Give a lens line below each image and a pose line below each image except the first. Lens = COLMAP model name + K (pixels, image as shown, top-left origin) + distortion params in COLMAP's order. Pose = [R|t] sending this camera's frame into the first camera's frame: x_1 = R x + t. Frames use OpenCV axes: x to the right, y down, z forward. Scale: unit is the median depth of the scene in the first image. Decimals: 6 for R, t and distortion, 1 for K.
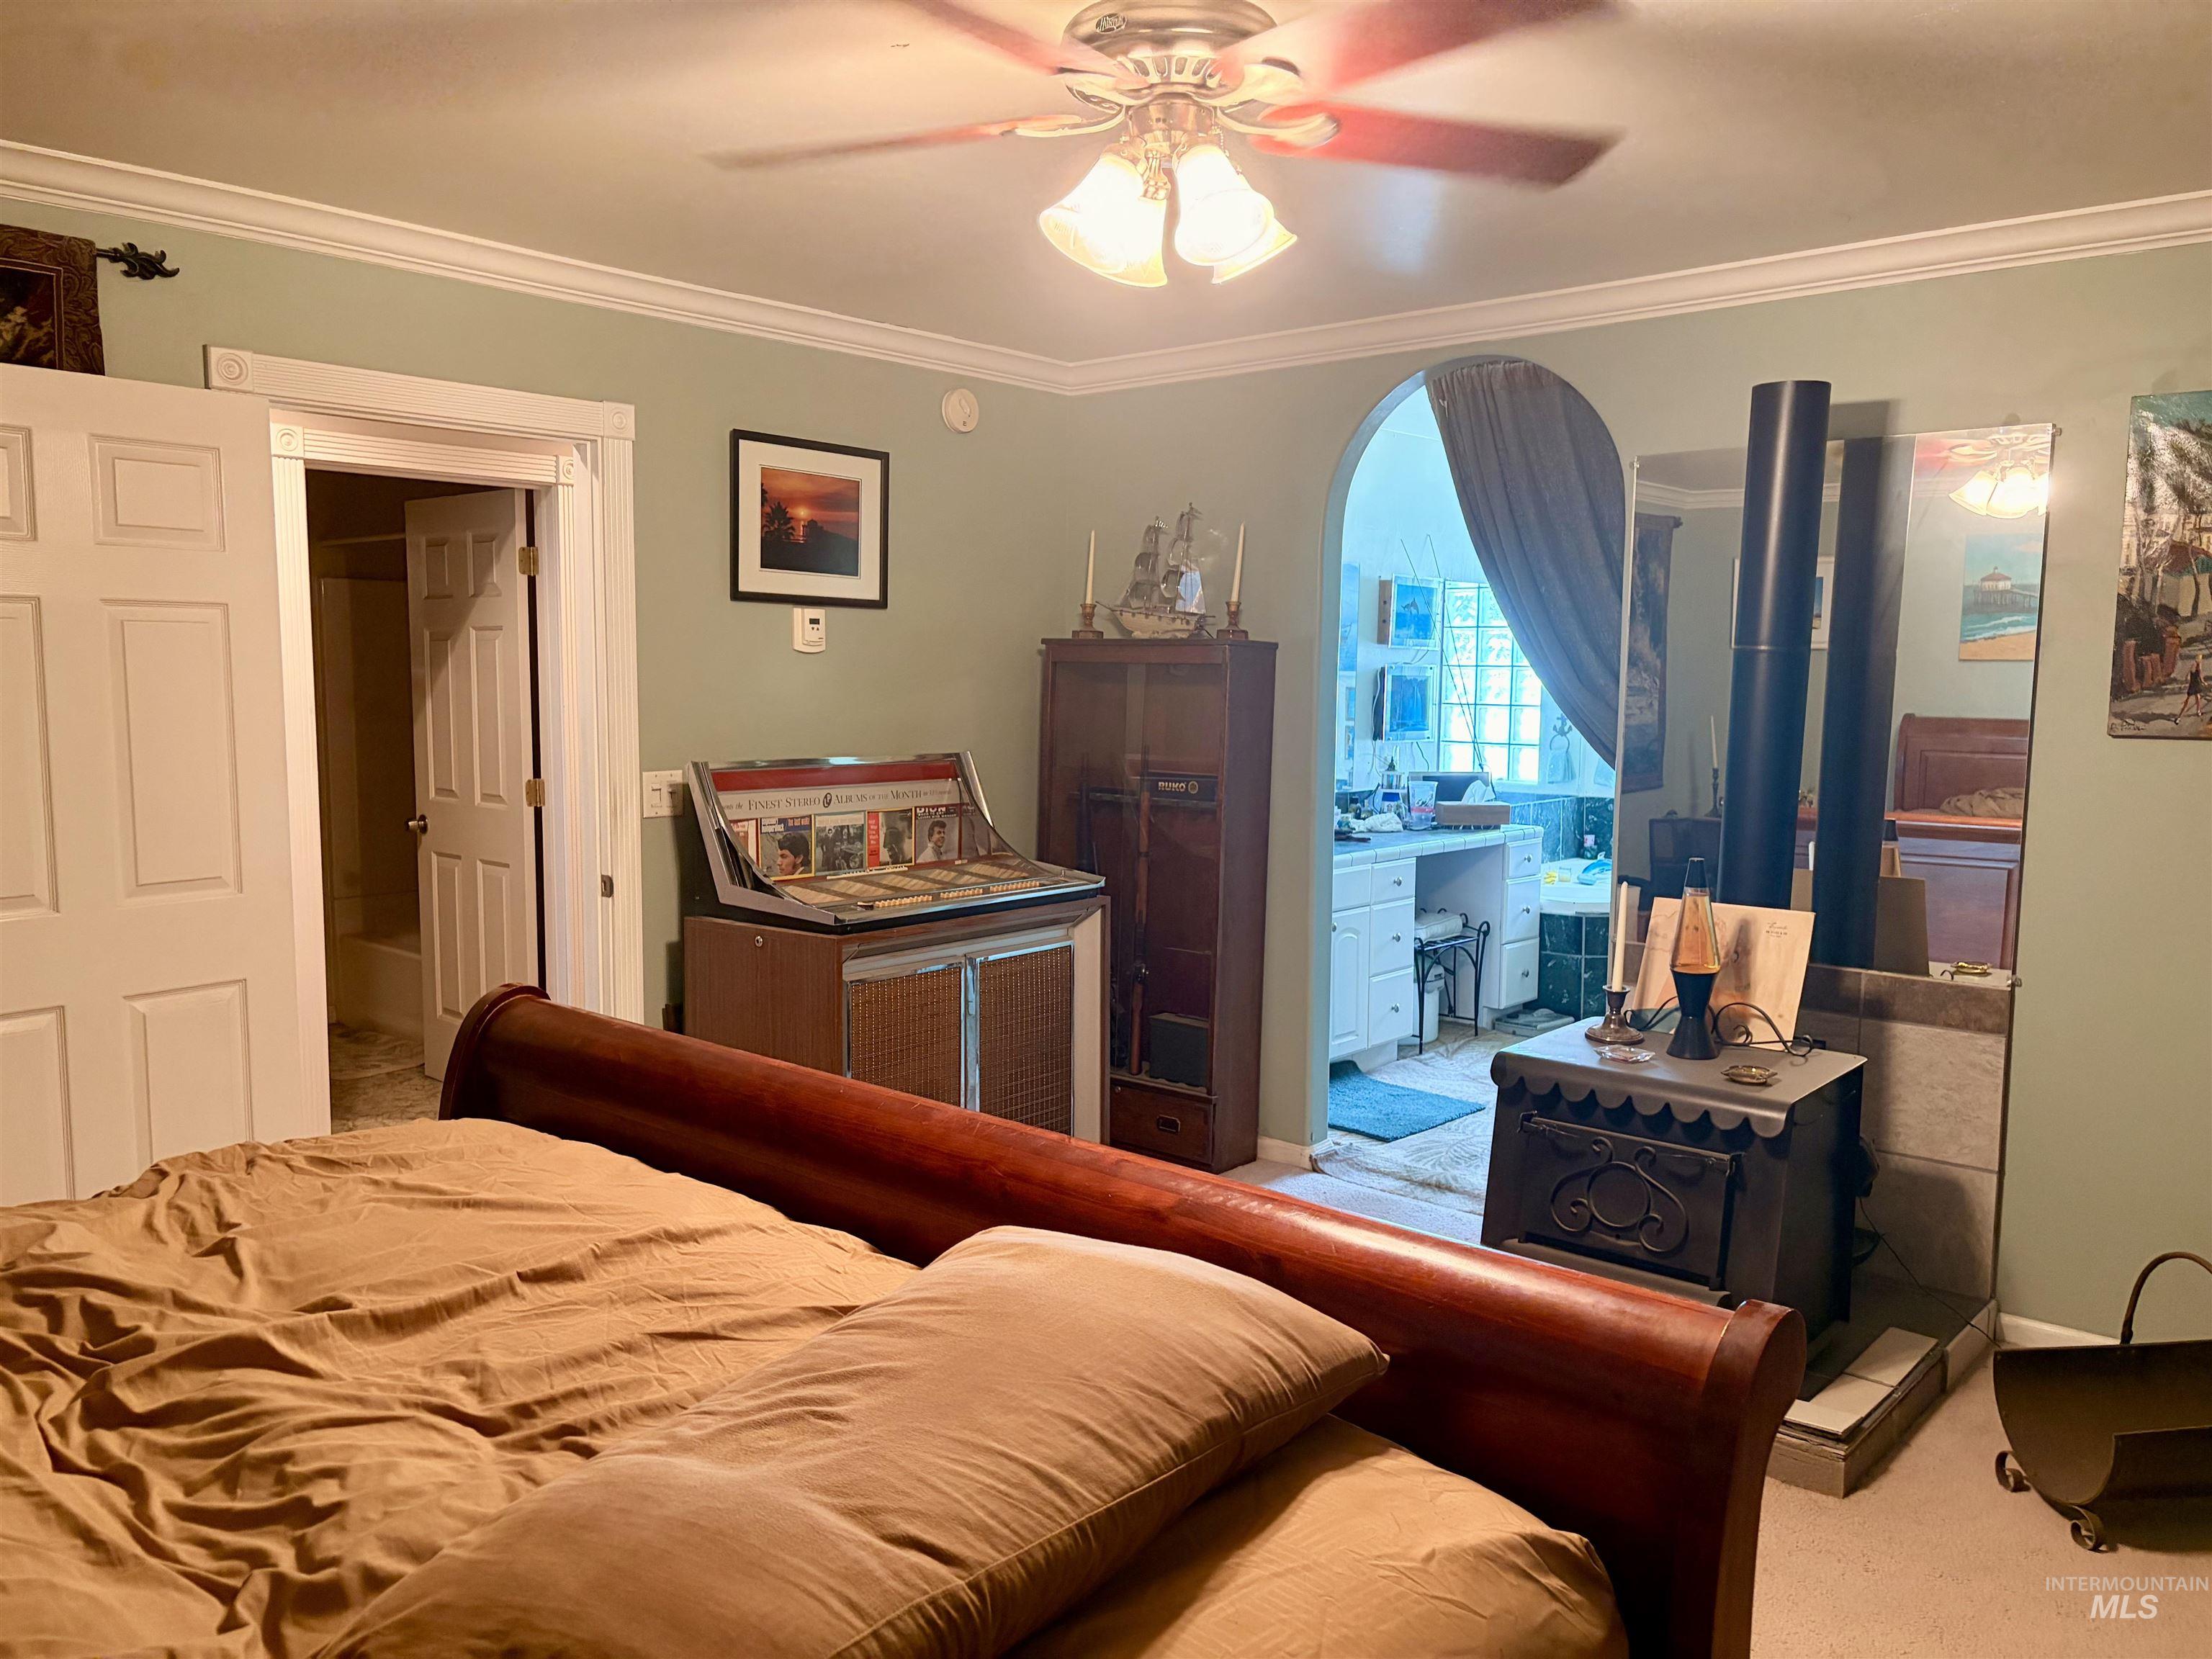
lens RADIAL K [[1650.8, 0, 1106.0], [0, 1650.8, 829.5], [0, 0, 1]] dist [0.086917, -0.091984]
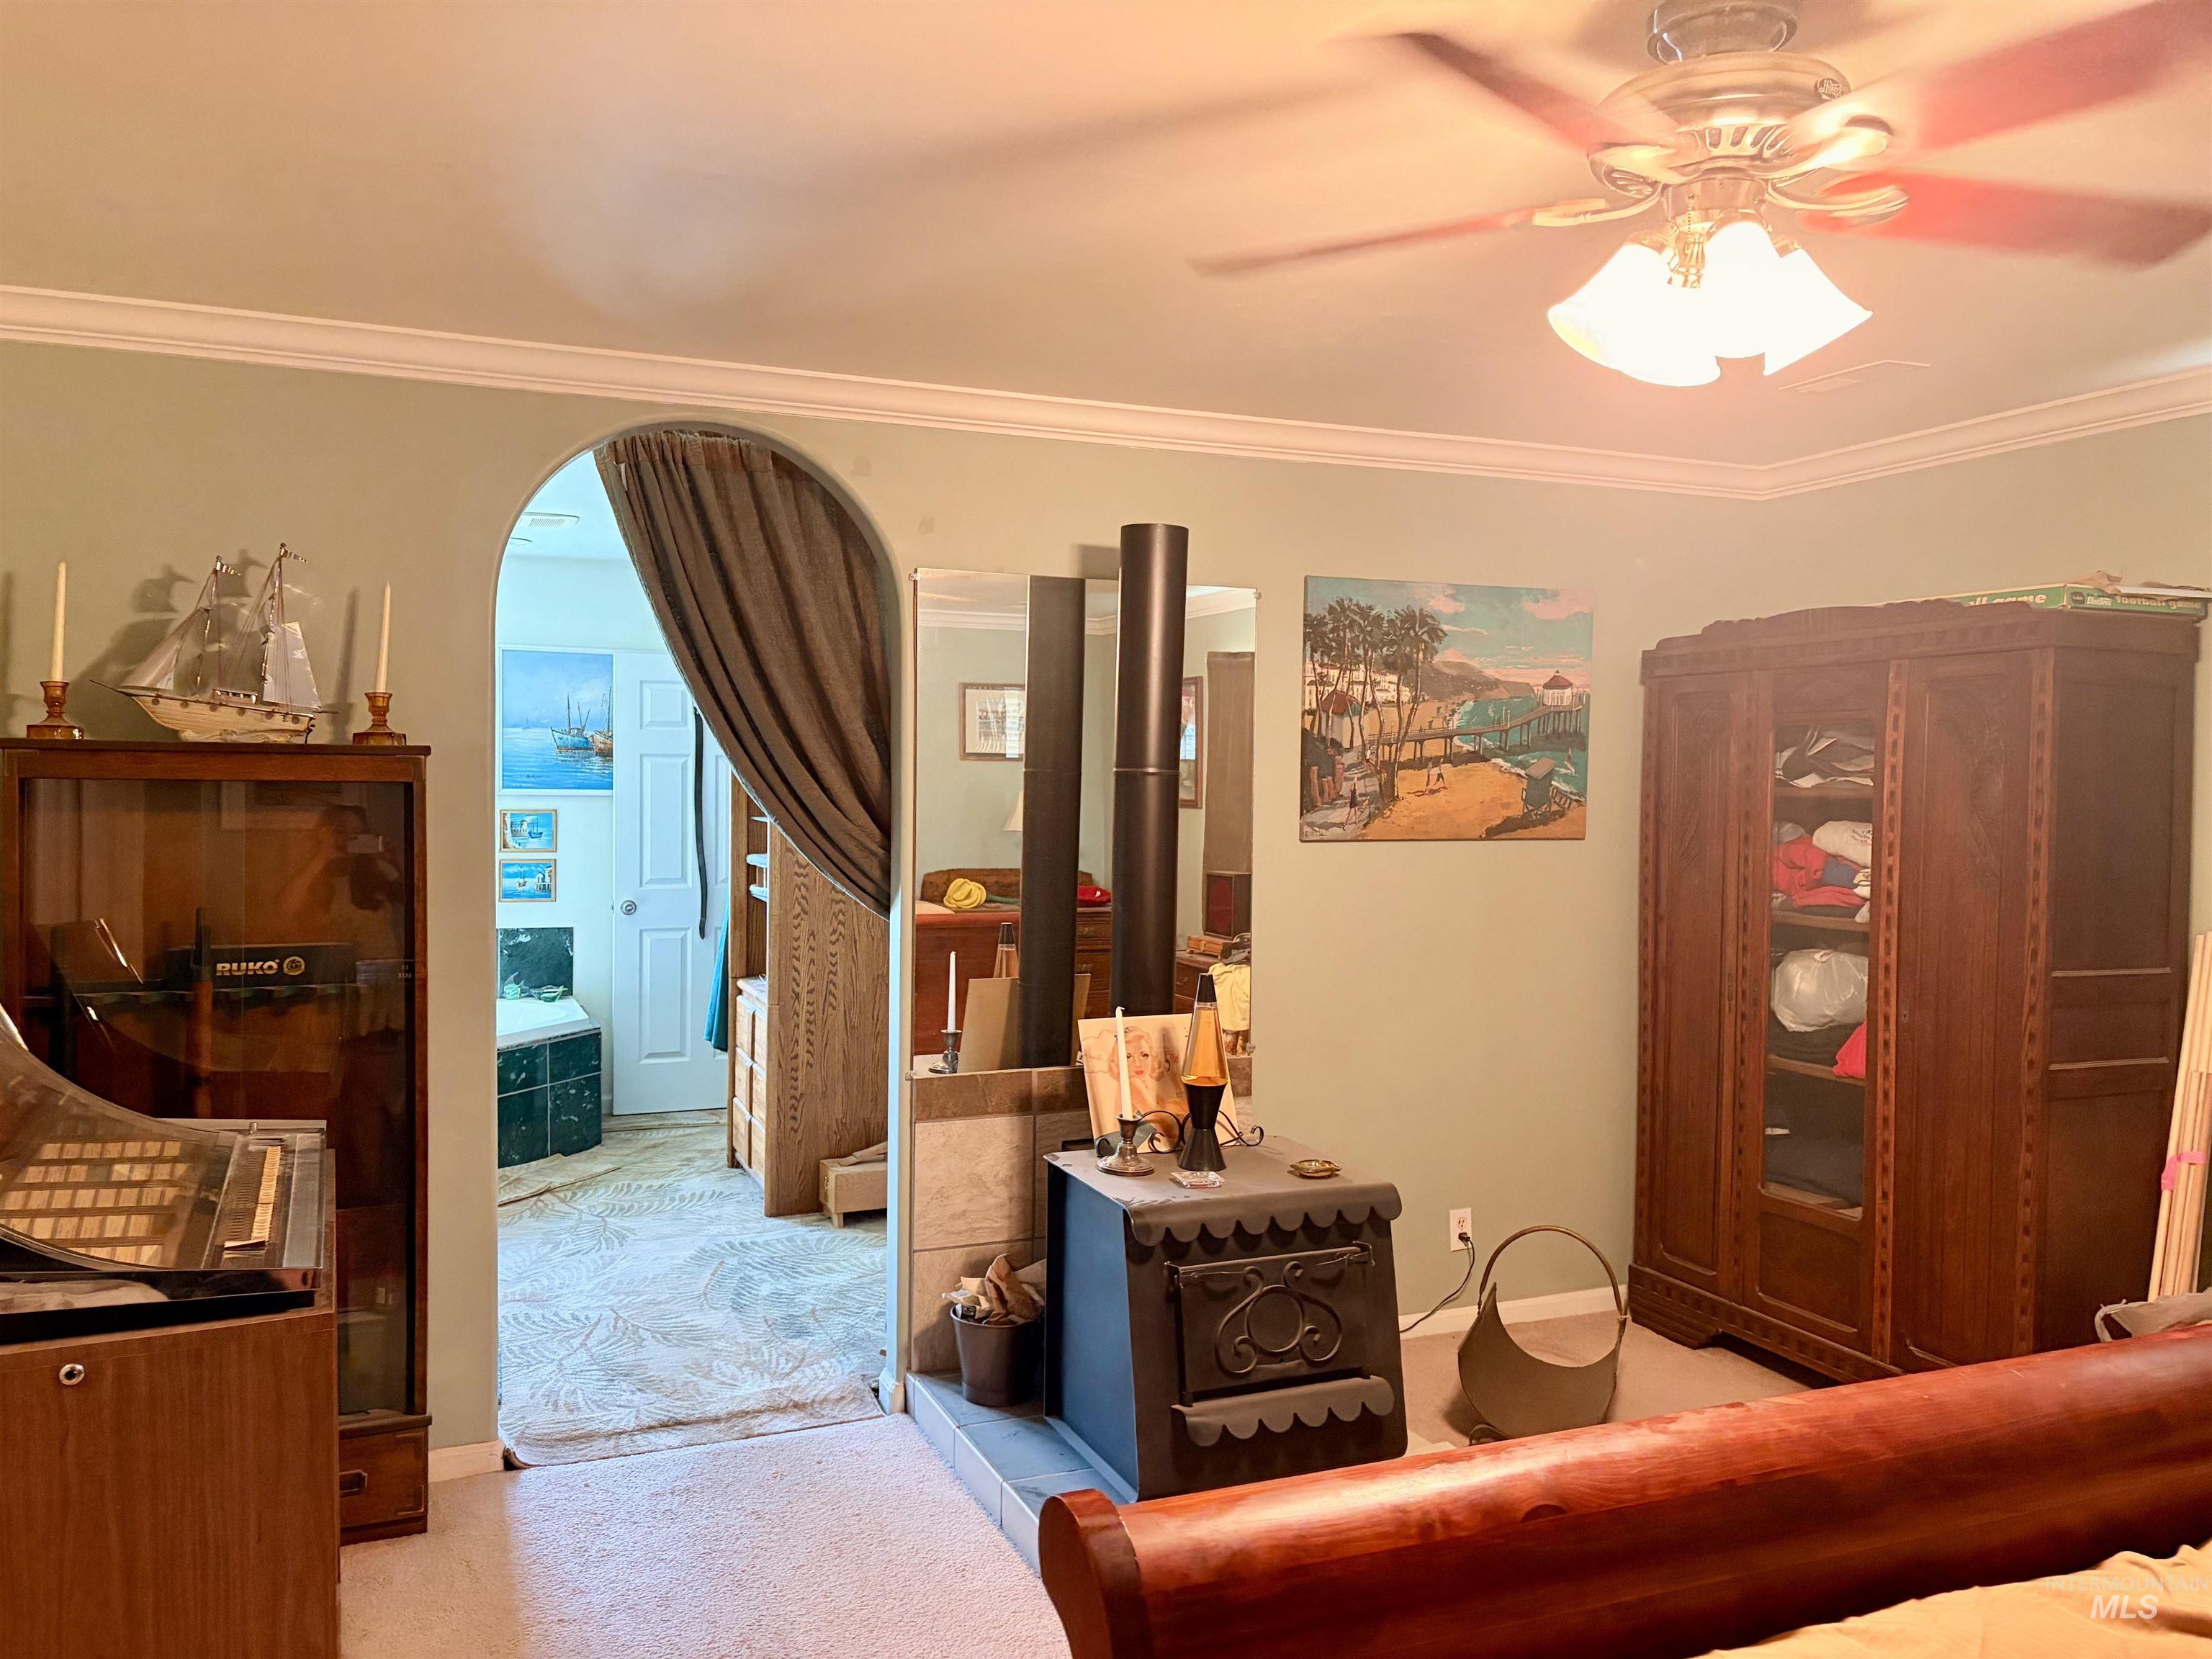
lens RADIAL K [[1650.8, 0, 1106.0], [0, 1650.8, 829.5], [0, 0, 1]] dist [0.086917, -0.091984]
pose [[0.446700, -0.029564, 0.894195, -0.580808], [0.087656, 0.996092, -0.010856, -0.064685], [-0.890379, 0.083231, 0.447546, 0.586233]]
